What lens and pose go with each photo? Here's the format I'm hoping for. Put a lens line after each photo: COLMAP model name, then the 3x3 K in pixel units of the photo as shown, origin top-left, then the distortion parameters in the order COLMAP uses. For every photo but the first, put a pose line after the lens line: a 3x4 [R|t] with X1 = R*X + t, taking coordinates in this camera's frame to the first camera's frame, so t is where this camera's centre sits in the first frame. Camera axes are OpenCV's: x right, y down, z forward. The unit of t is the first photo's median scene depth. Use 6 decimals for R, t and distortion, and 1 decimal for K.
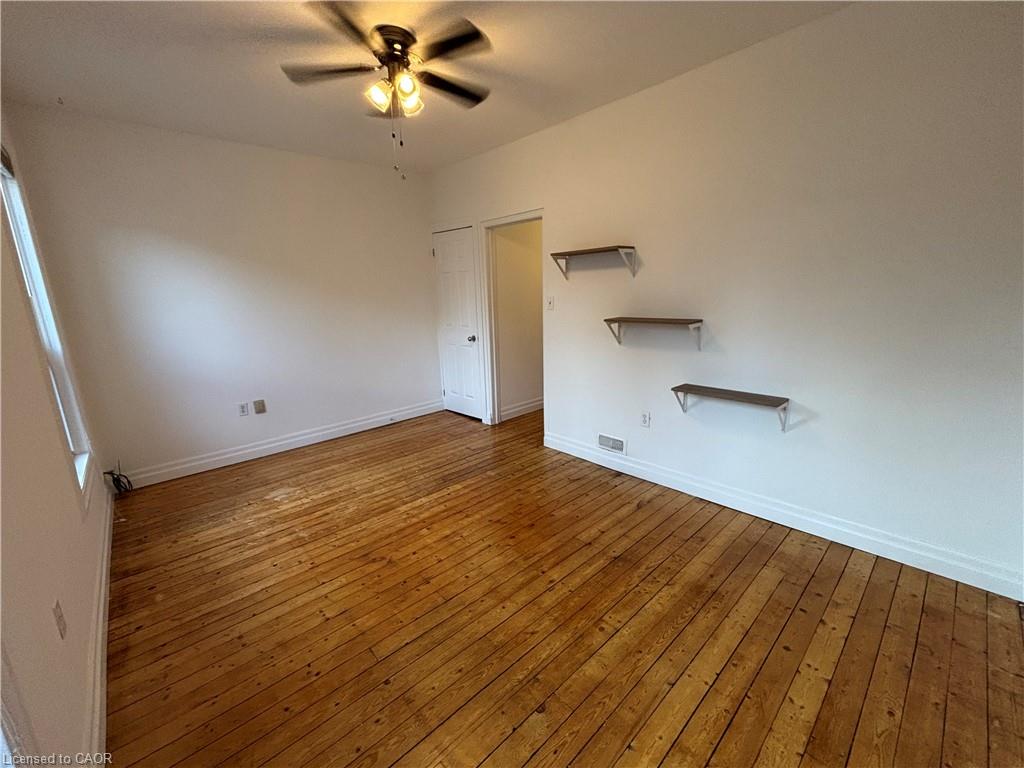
lens RADIAL K [[416.0, 0, 512.0], [0, 416.0, 384.8], [0, 0, 1]] dist [-0.001257, -0.000159]
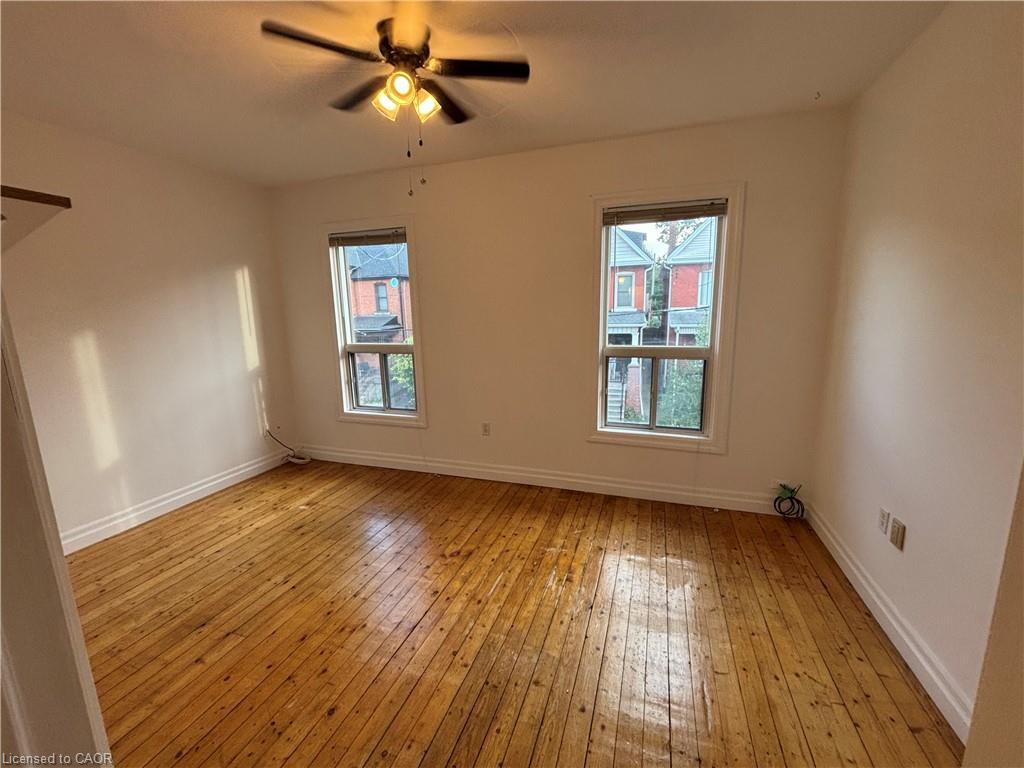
lens RADIAL K [[416.0, 0, 512.6], [0, 416.0, 384.3], [0, 0, 1]] dist [-0.001257, -0.000159]
pose [[-0.879884, 0.130567, -0.456900, 0.000533], [-0.058412, 0.924499, 0.376681, -0.408346], [0.471586, 0.358124, -0.805825, 1.675328]]
